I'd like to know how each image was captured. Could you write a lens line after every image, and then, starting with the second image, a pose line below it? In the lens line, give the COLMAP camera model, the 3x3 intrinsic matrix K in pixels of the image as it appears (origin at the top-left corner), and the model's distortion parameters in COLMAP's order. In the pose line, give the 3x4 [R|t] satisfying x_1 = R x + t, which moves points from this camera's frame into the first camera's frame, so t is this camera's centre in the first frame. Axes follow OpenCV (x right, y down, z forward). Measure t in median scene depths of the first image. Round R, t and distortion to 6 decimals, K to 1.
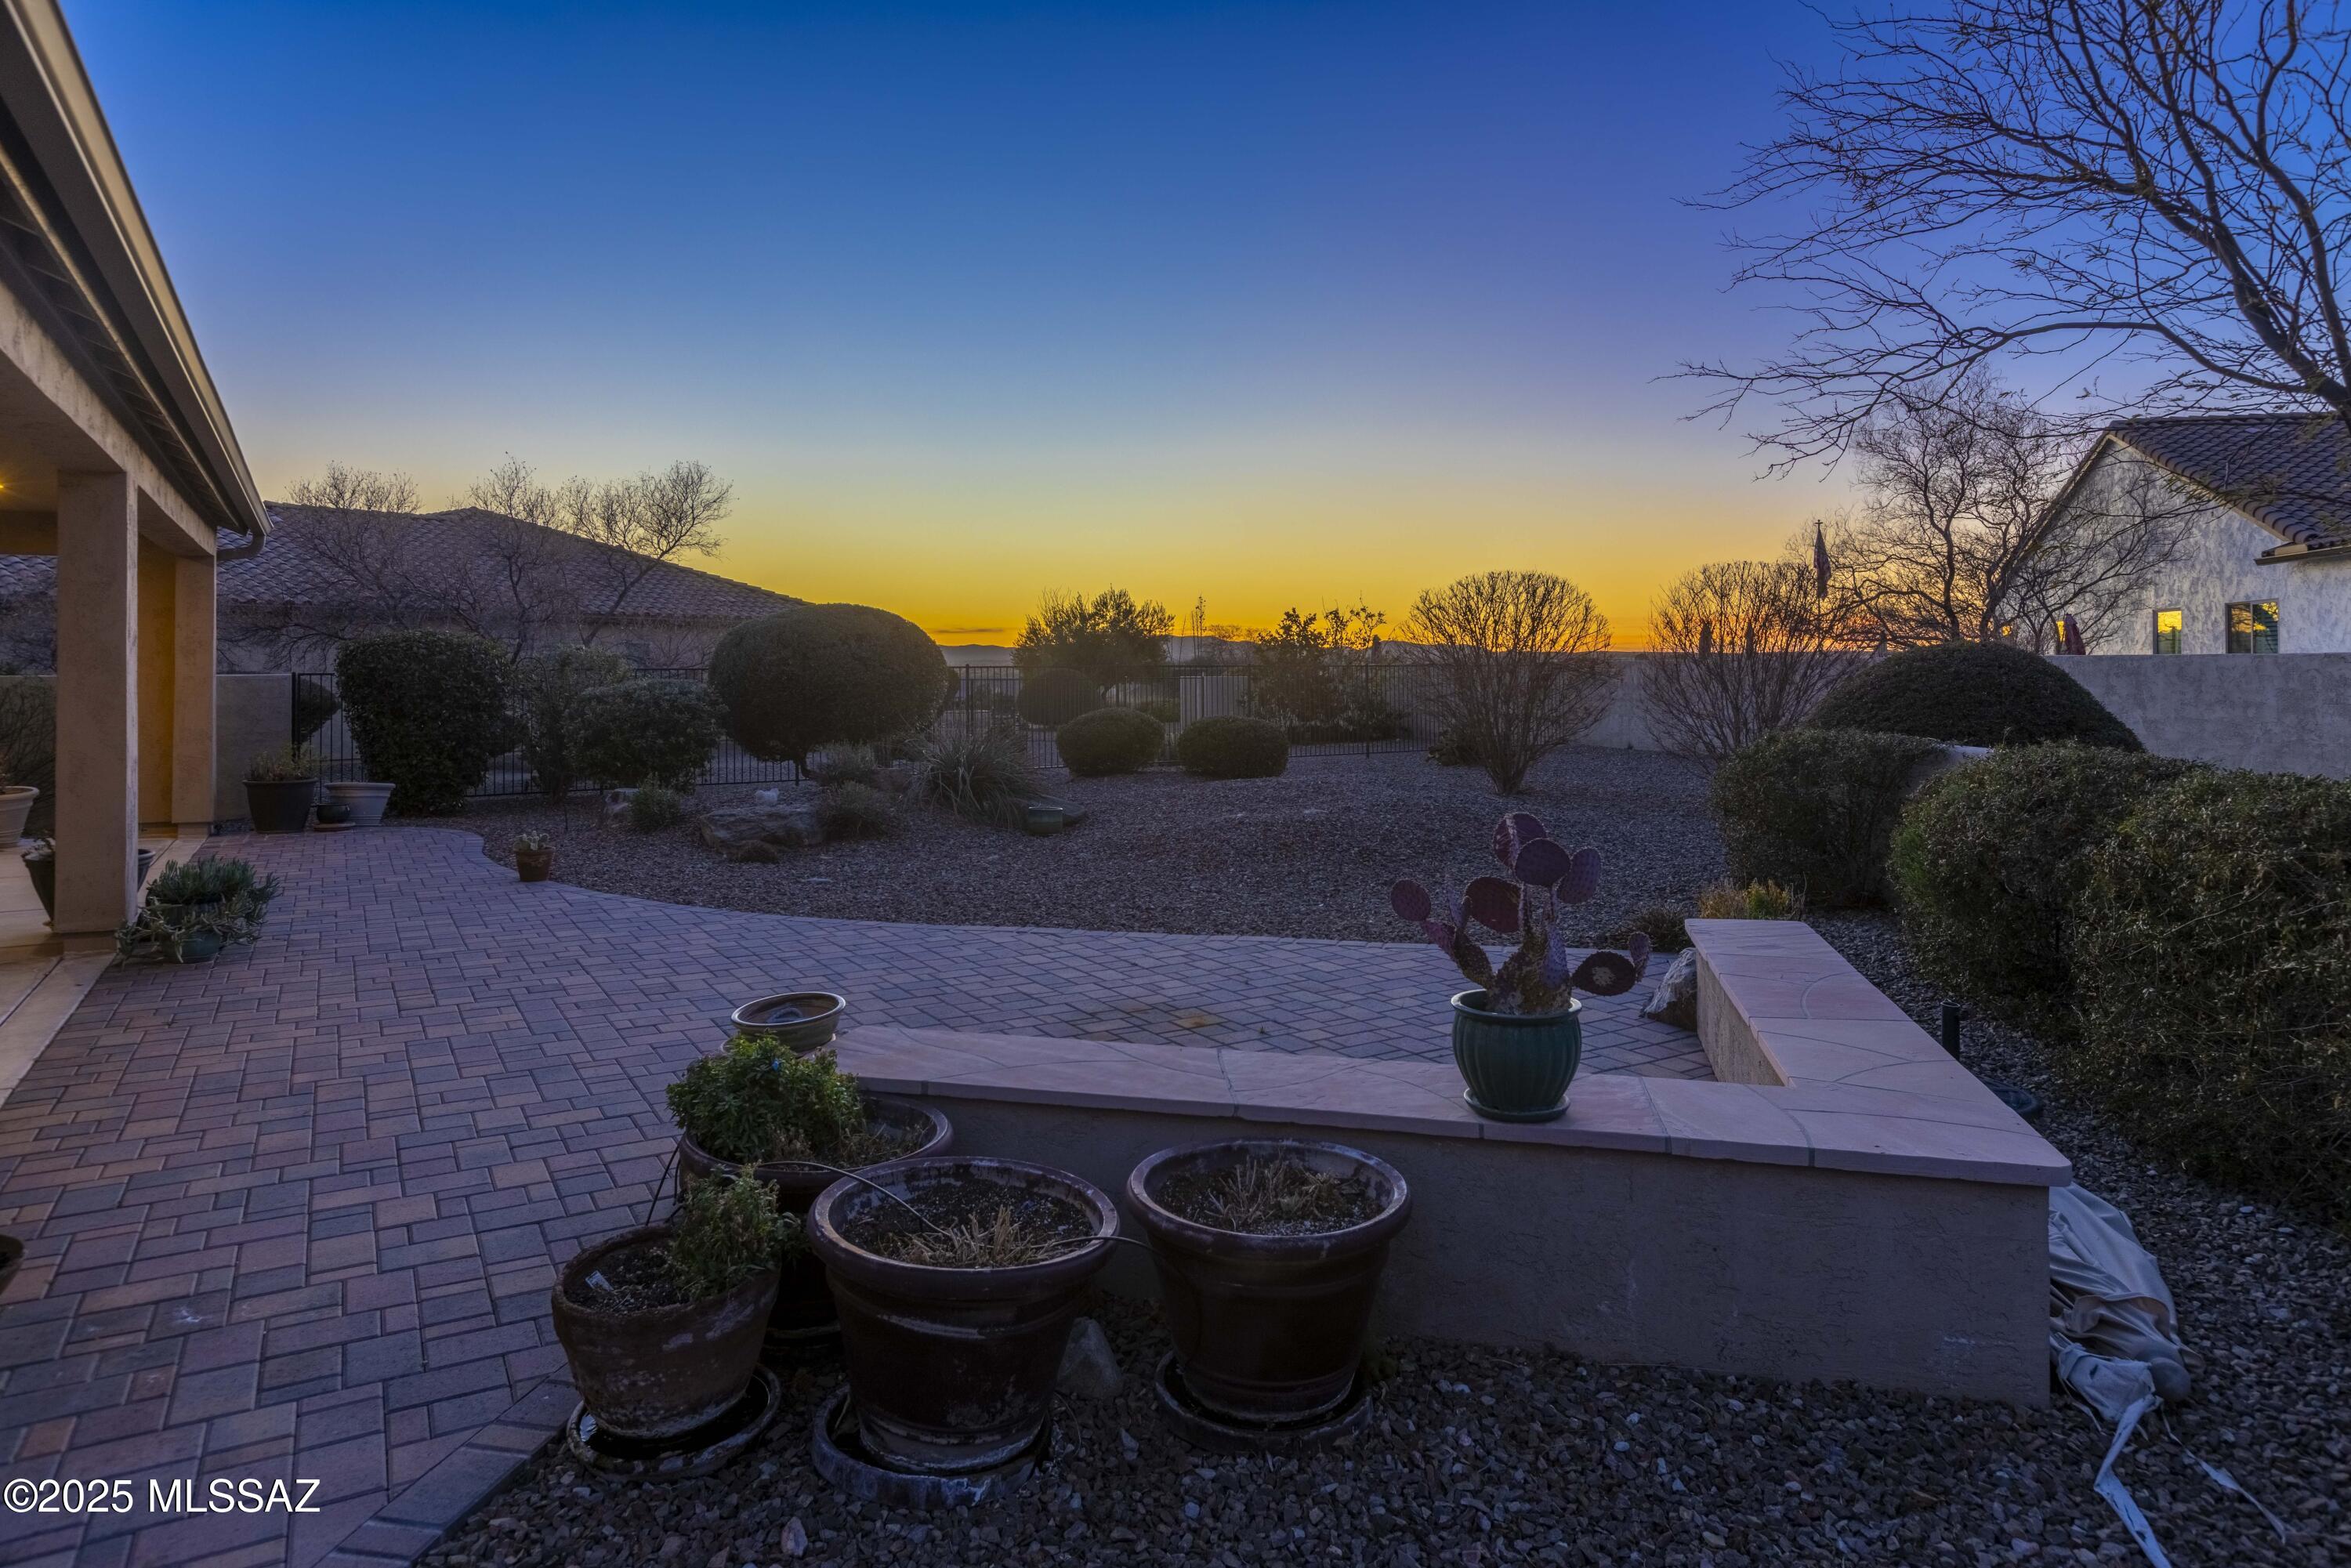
lens RADIAL K [[1438.3, 0, 1241.1], [0, 1438.3, 678.6], [0, 0, 1]] dist [-0.000605, -0.000915]
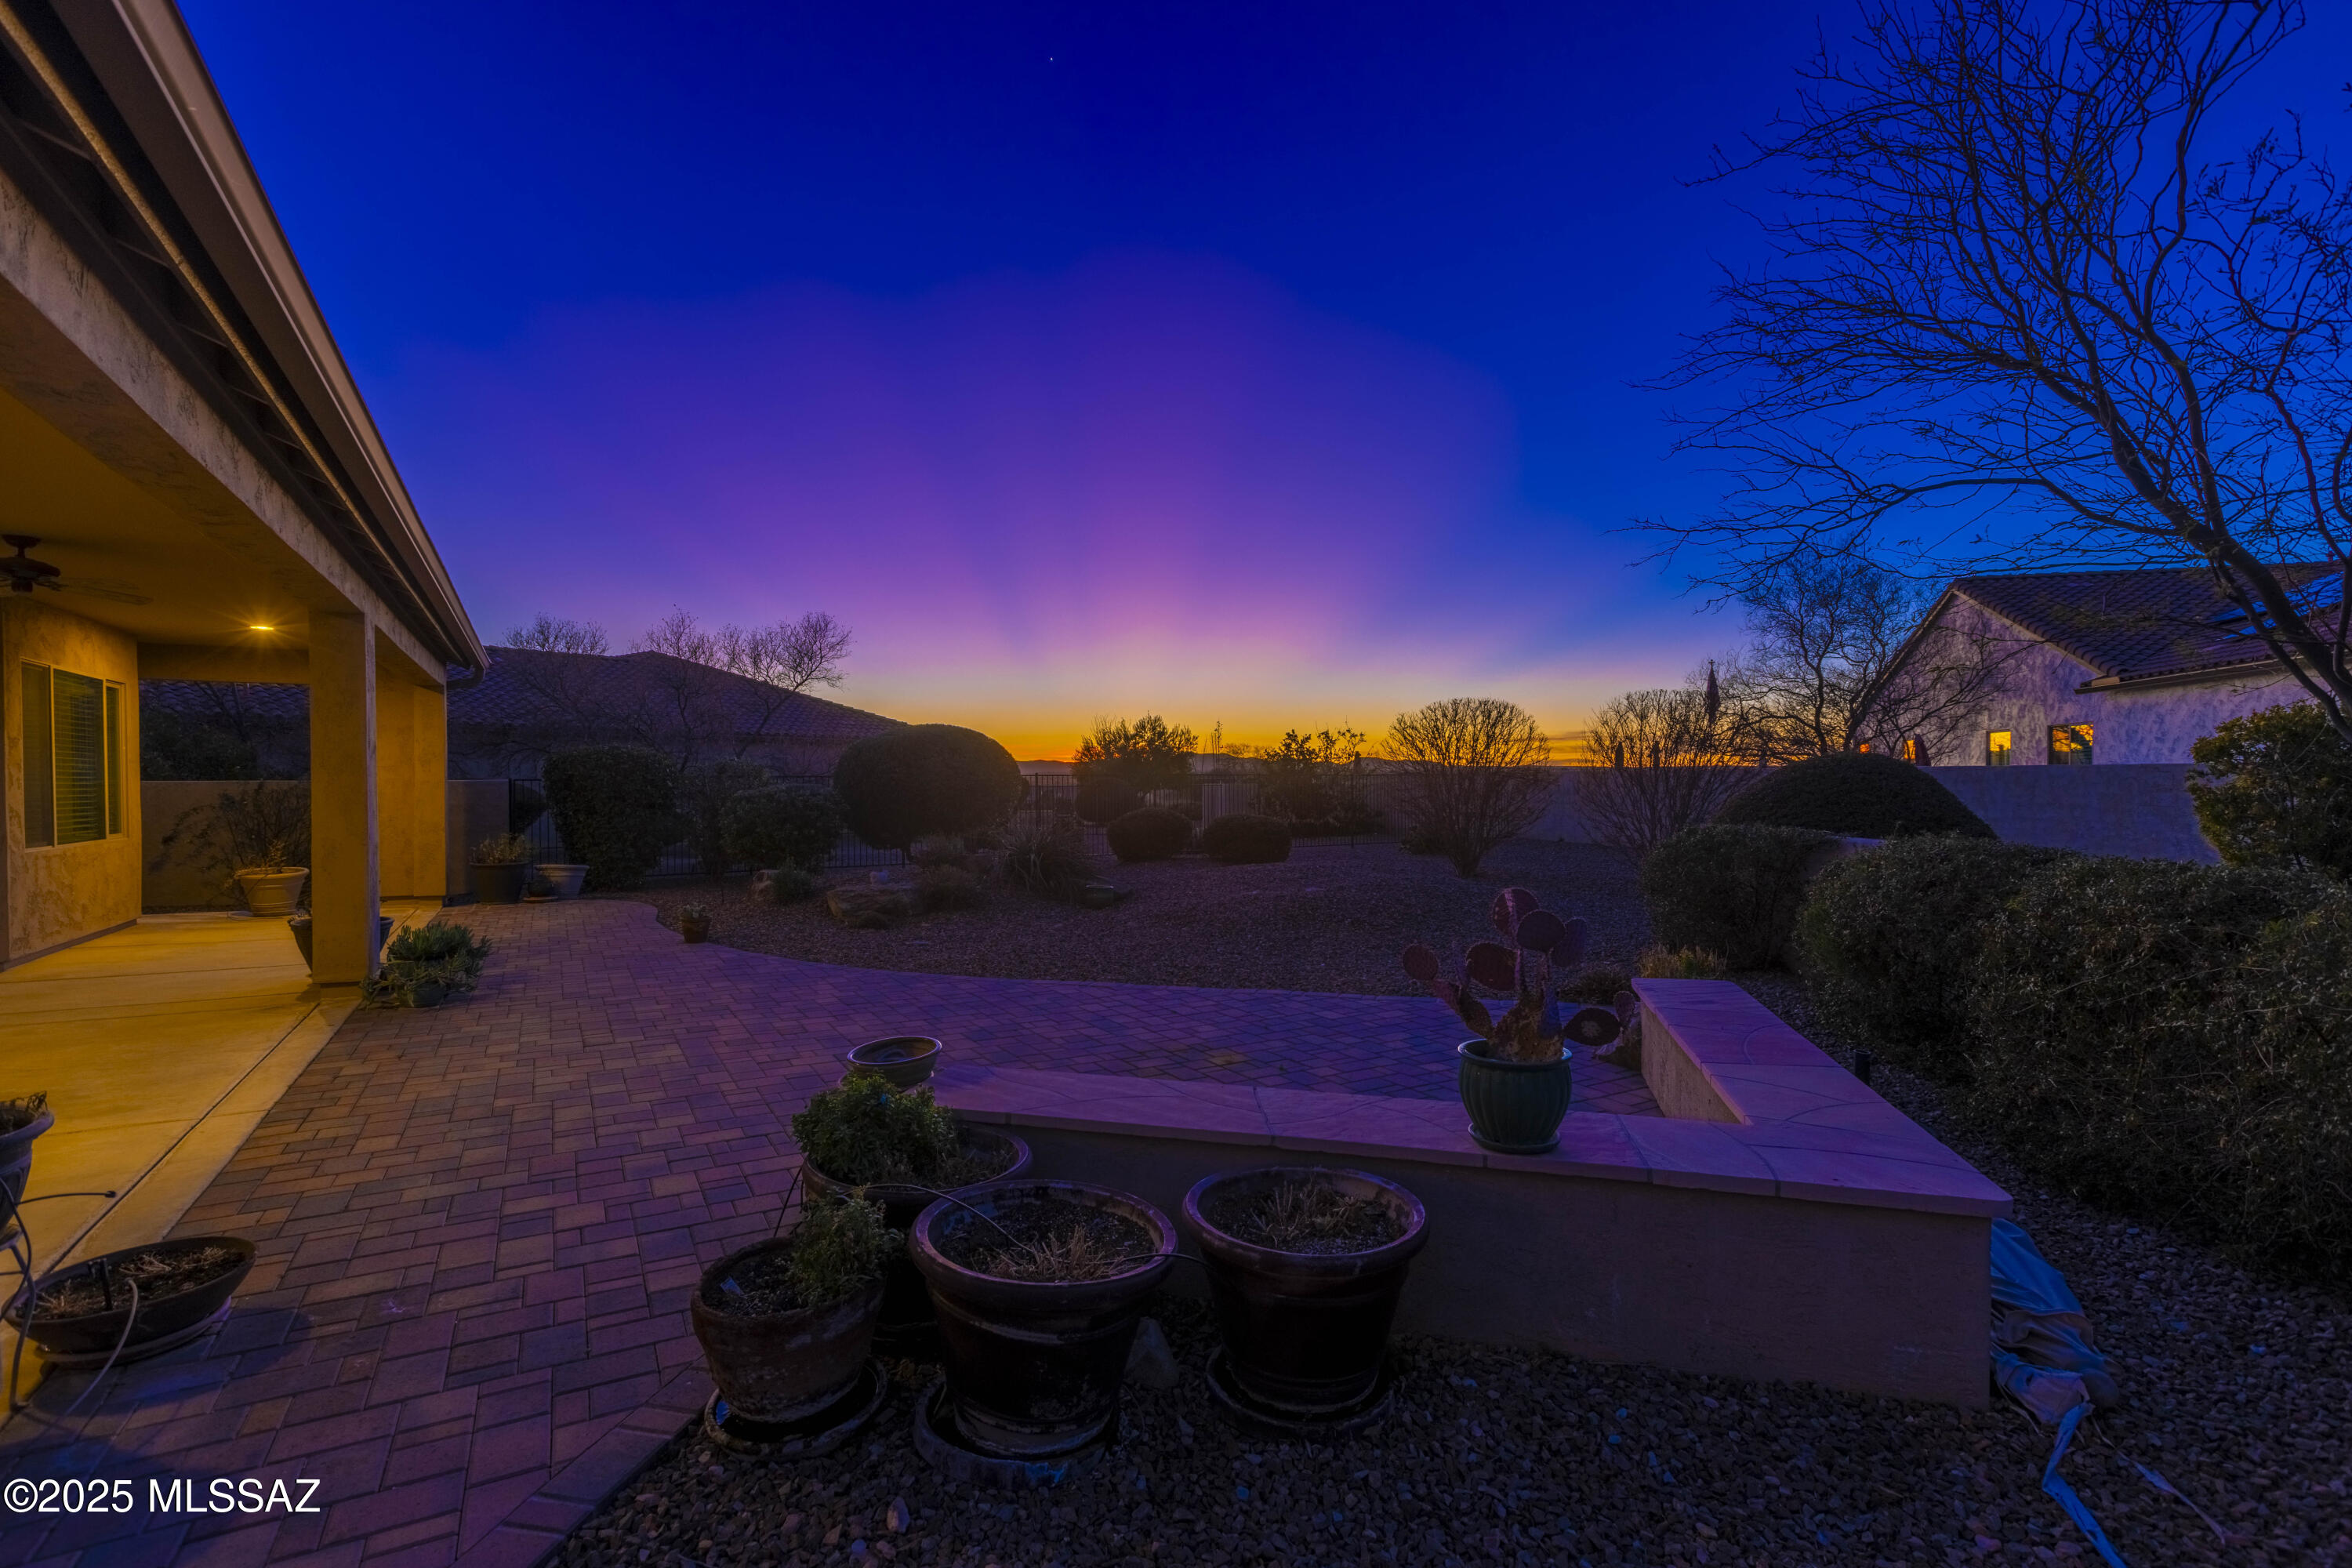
lens RADIAL K [[1121.4, 0, 1220.4], [0, 1121.4, 808.1], [0, 0, 1]] dist [0.004621, 0.000932]
pose [[0.999705, 0.001748, -0.024243, -0.017176], [-0.001296, 0.999825, 0.018653, 0.008154], [0.024271, -0.018616, 0.999532, 0.062282]]
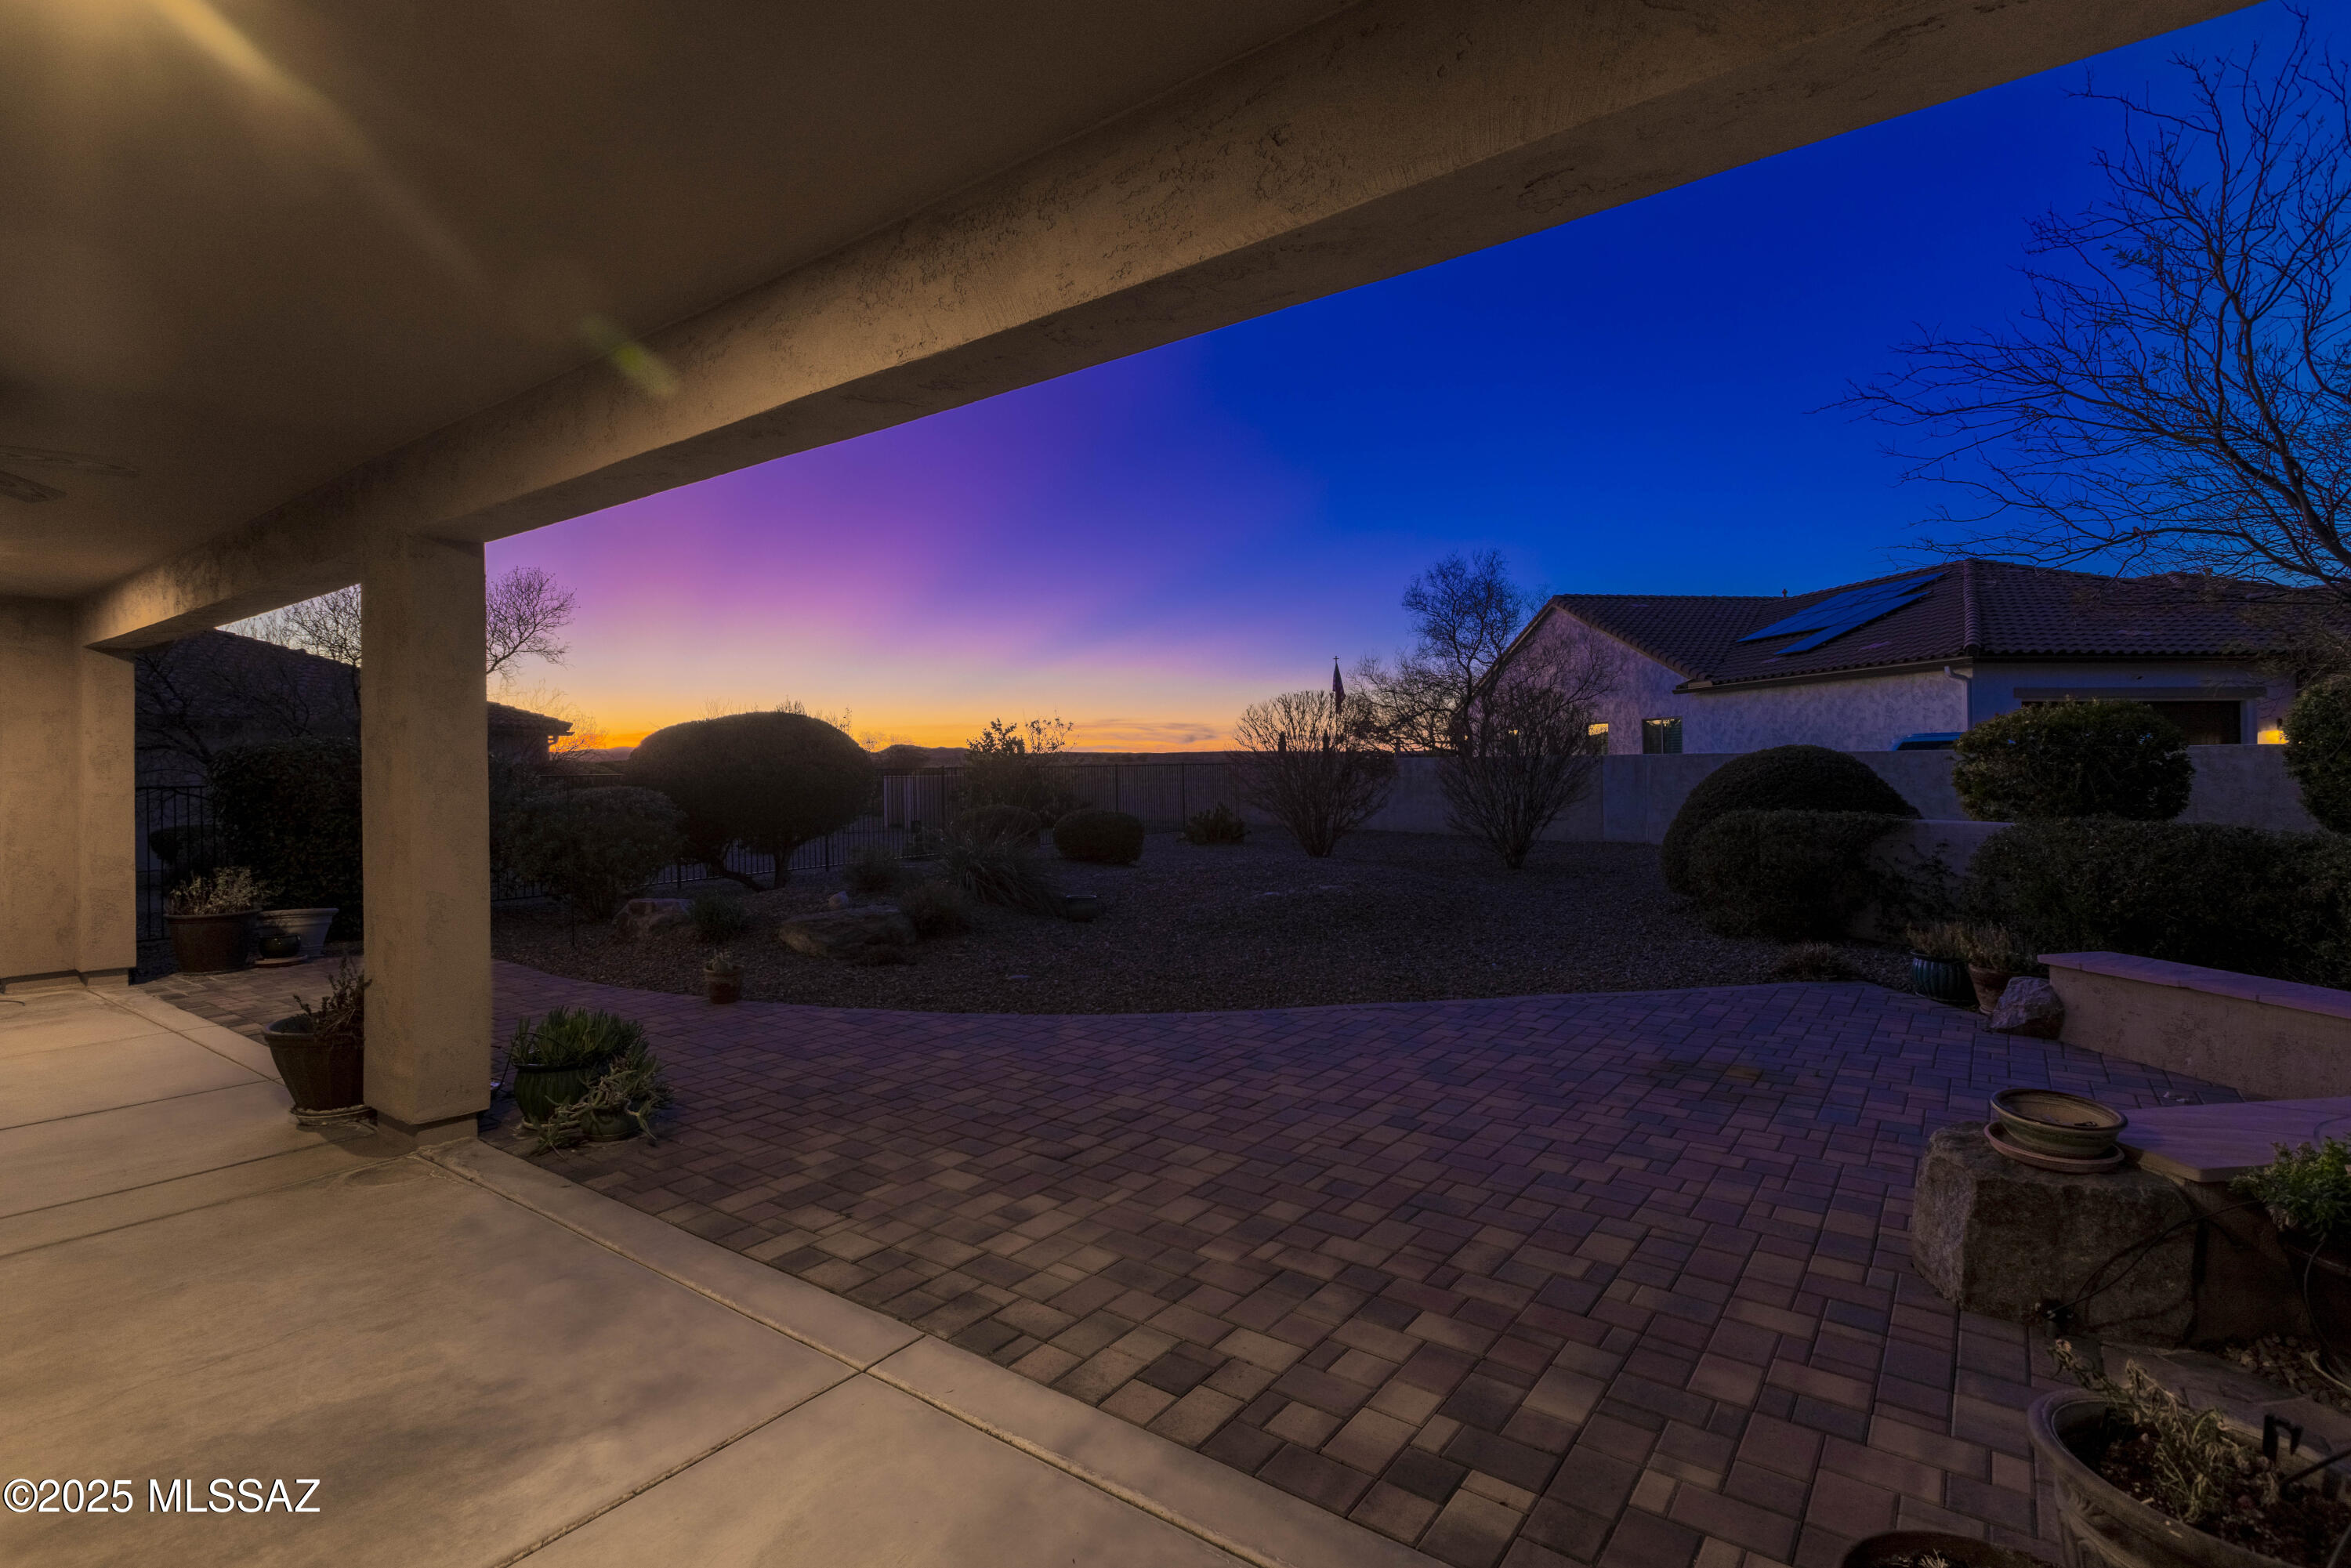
lens RADIAL K [[1120.8, 0, 1183.5], [0, 1120.8, 771.2], [0, 0, 1]] dist [0.004621, 0.000932]
pose [[0.926297, -0.011310, 0.376626, -0.937522], [0.012326, 0.999924, -0.000288, -0.014467], [-0.376594, 0.004909, 0.926366, 0.385057]]
